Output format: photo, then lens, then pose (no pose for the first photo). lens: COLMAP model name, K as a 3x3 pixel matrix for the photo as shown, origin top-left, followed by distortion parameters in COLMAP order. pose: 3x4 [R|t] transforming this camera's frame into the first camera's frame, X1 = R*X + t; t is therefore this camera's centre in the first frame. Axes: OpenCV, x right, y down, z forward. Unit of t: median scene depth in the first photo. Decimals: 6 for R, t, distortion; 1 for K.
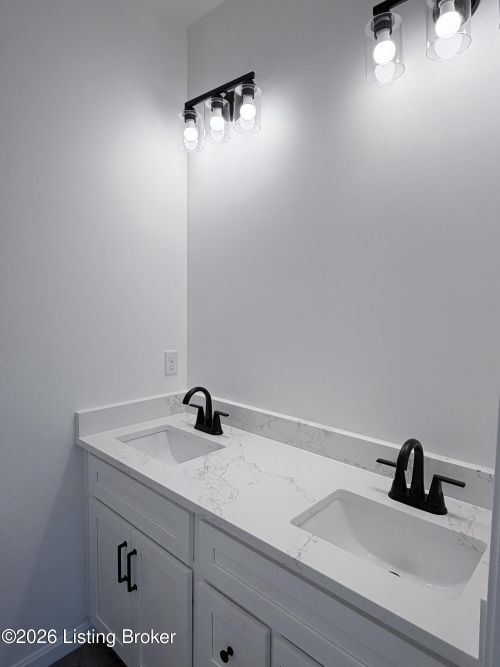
lens RADIAL K [[388.8, 0, 250.0], [0, 388.8, 333.5], [0, 0, 1]] dist [-0.000366, -0.000101]
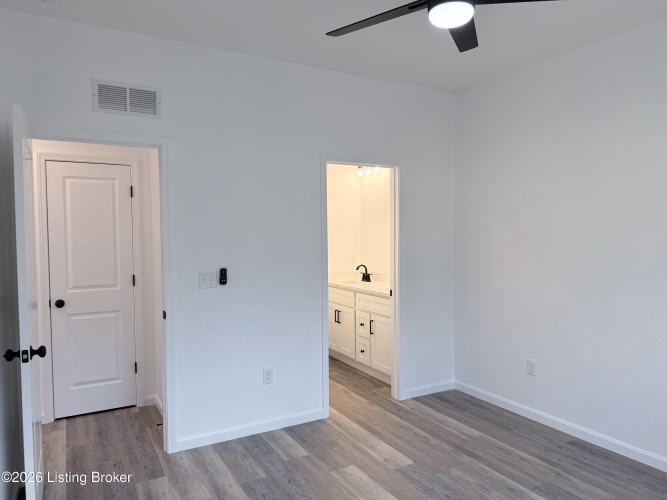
lens RADIAL K [[473.6, 0, 333.5], [0, 473.6, 250.0], [0, 0, 1]] dist [0.066903, -0.107446]
pose [[0.952749, -0.005697, -0.303706, 0.723008], [-0.003016, 0.999597, -0.028214, 0.128774], [0.303744, 0.027797, 0.952348, -2.367976]]
